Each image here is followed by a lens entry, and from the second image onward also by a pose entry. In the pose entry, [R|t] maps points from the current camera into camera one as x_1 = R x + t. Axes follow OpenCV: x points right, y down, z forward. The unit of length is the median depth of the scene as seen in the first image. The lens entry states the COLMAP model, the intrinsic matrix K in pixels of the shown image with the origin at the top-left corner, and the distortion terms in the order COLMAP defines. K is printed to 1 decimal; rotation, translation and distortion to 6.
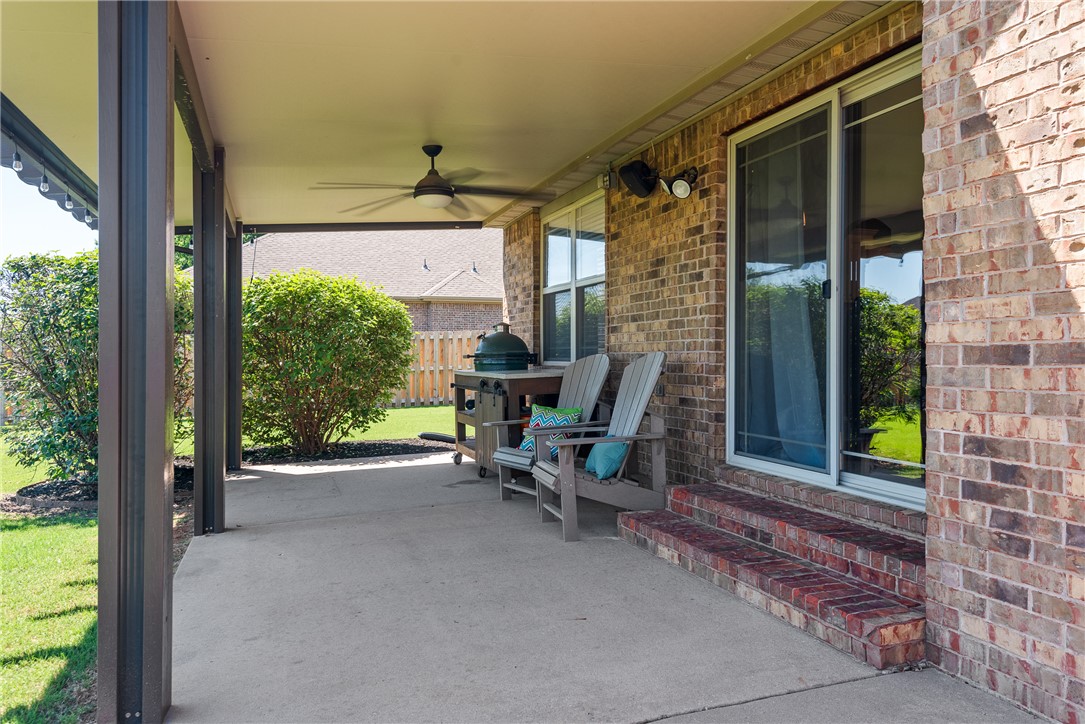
lens RADIAL K [[760.0, 0, 542.5], [0, 760.0, 362.0], [0, 0, 1]] dist [0.001689, 0.000344]
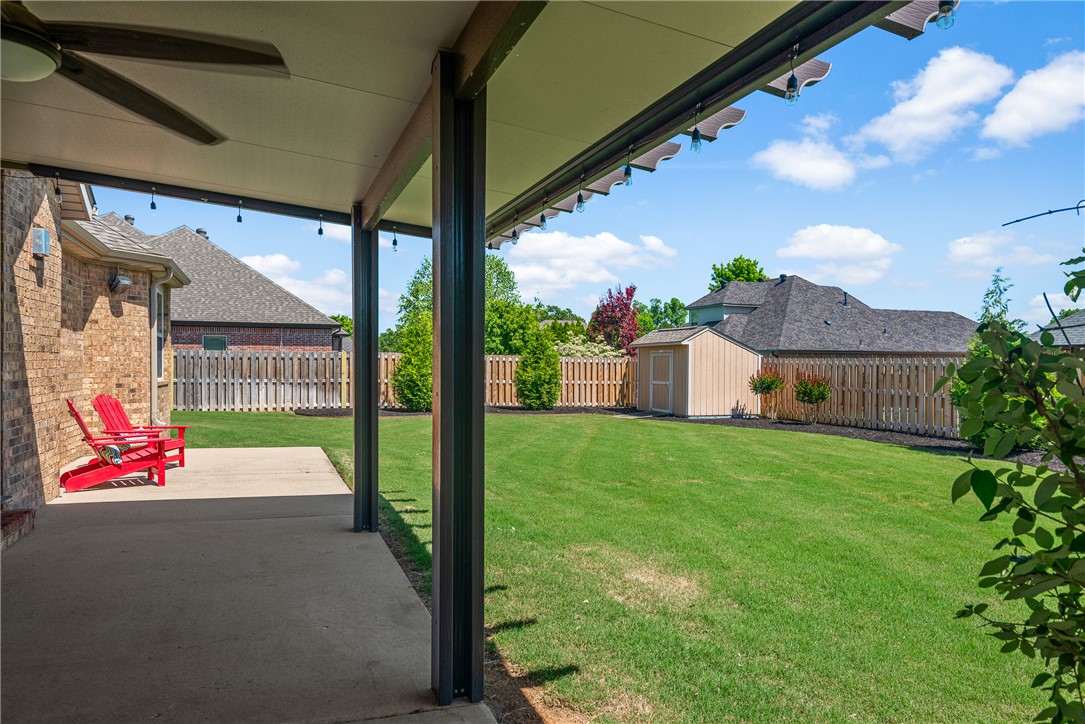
lens RADIAL K [[717.2, 0, 542.5], [0, 717.2, 362.0], [0, 0, 1]] dist [0.001764, 0.000306]
pose [[-0.999618, -0.000368, -0.027643, -0.495390], [-0.000430, 0.999997, 0.002242, -0.043418], [0.027642, 0.002253, -0.999615, 1.591768]]
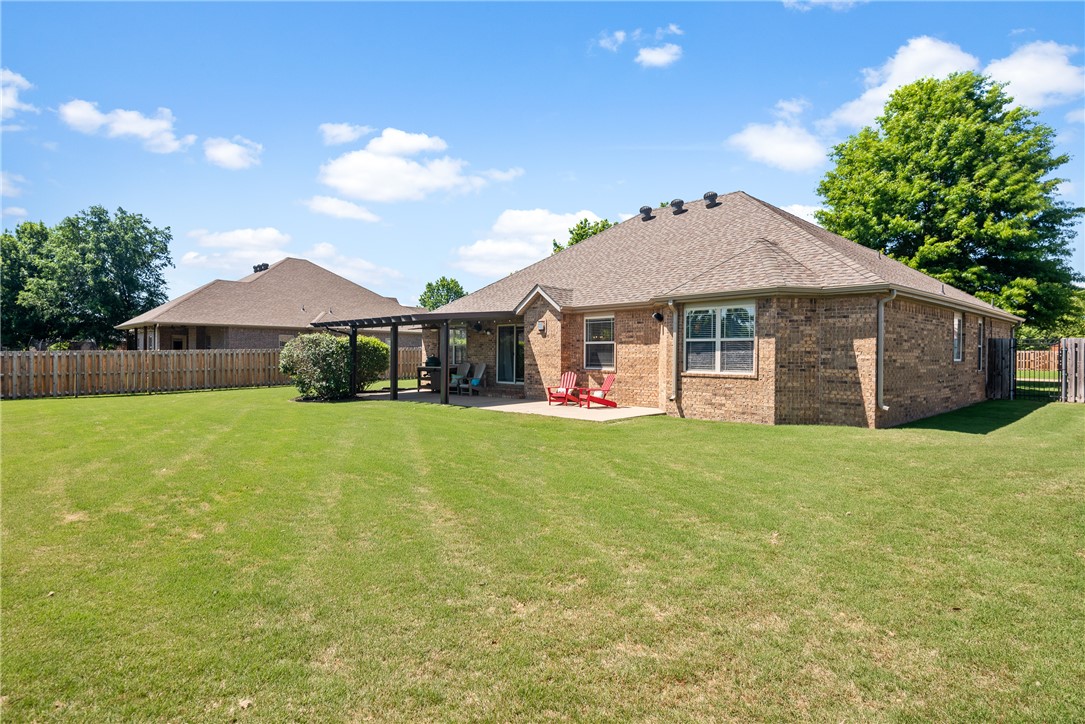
lens RADIAL K [[592.3, 0, 542.5], [0, 592.3, 362.0], [0, 0, 1]] dist [-0.001019, -0.000326]
pose [[0.917190, 0.004853, 0.398421, -1.104645], [-0.006240, 0.999978, 0.002185, -0.030179], [-0.398402, -0.004490, 0.917200, -2.912098]]
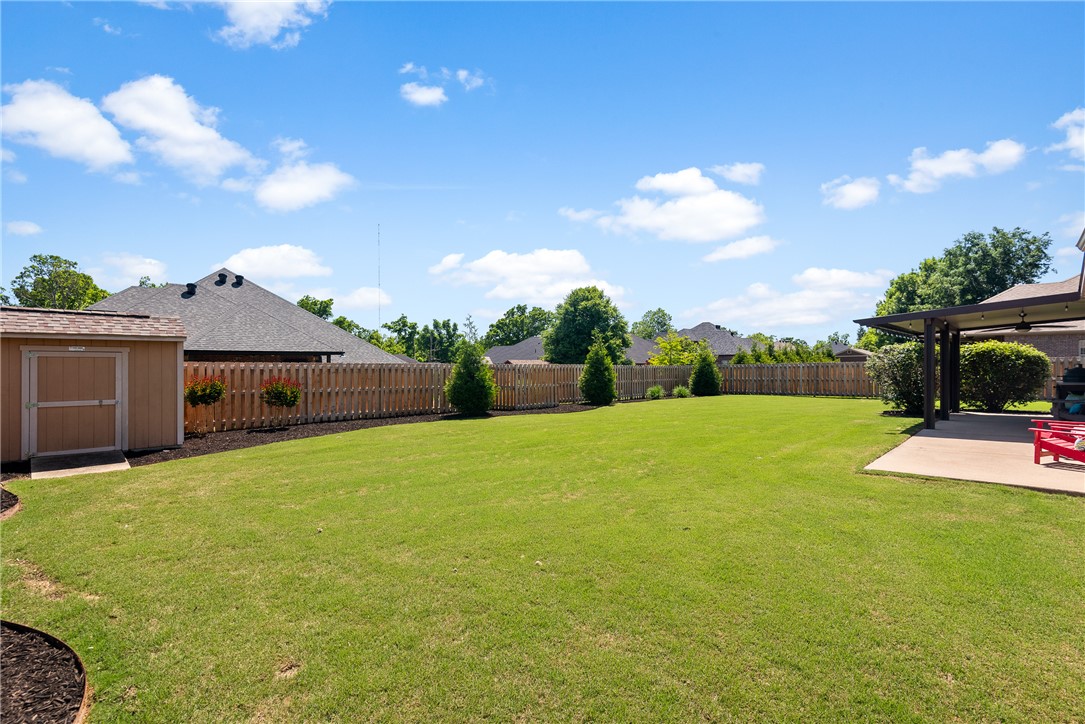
lens RADIAL K [[494.4, 0, 542.5], [0, 494.4, 362.0], [0, 0, 1]] dist [0.000036, 0.000022]
pose [[0.432613, -0.000482, -0.901580, 1.041651], [-0.004018, 0.999989, -0.002463, -0.071949], [0.901571, 0.004688, 0.432606, -2.110440]]
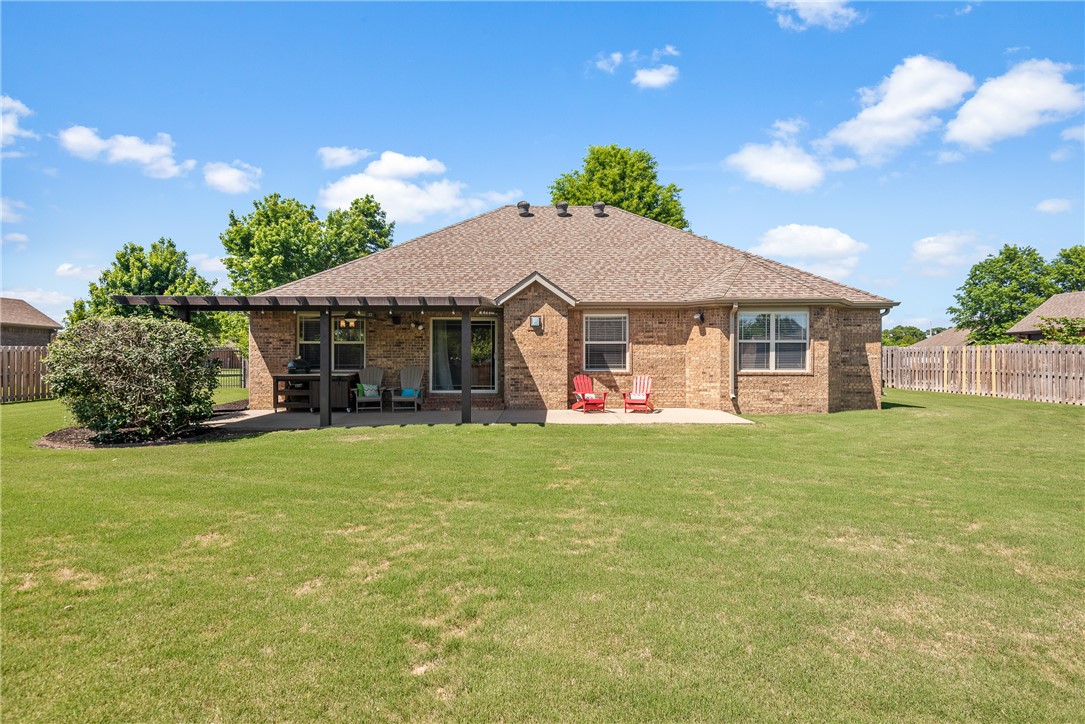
lens RADIAL K [[548.4, 0, 542.5], [0, 548.4, 362.0], [0, 0, 1]] dist [-0.000304, -0.000064]
pose [[0.342377, 0.001970, 0.939561, -2.302856], [0.006239, 0.999971, -0.004370, -0.021561], [-0.939542, 0.007358, 0.342354, -0.619678]]
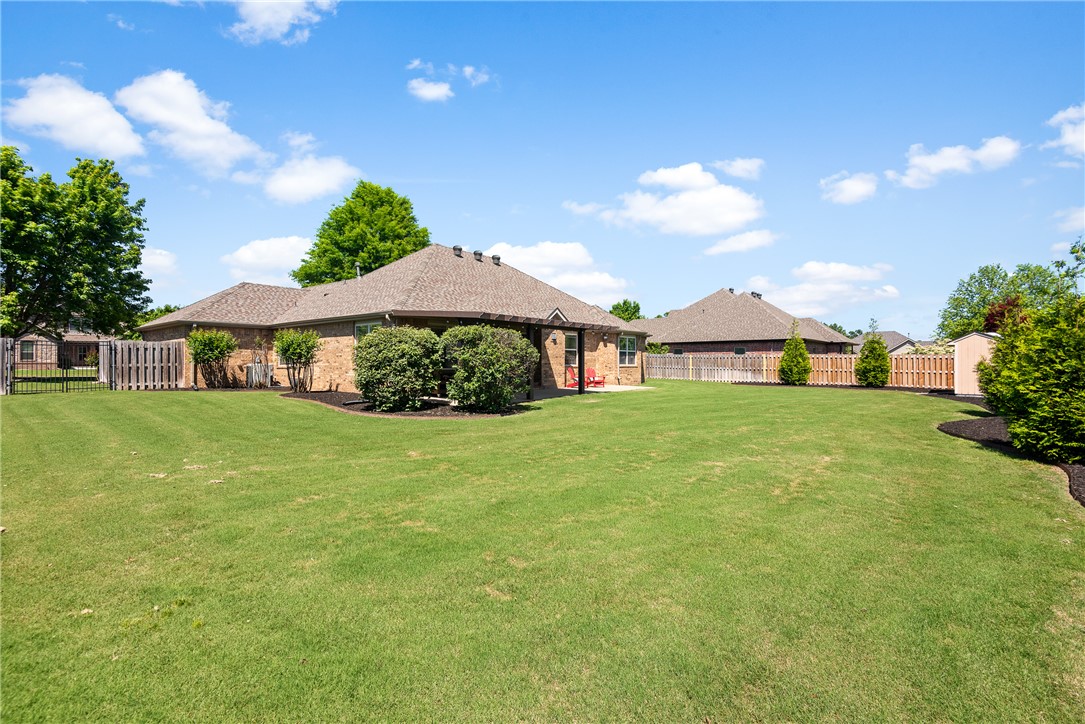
lens RADIAL K [[494.4, 0, 542.5], [0, 494.4, 362.0], [0, 0, 1]] dist [0.000036, 0.000022]
pose [[-0.497261, 0.004340, 0.867590, -3.386265], [0.007775, 0.999970, -0.000546, -0.017145], [-0.867566, 0.006474, -0.497280, 2.604637]]
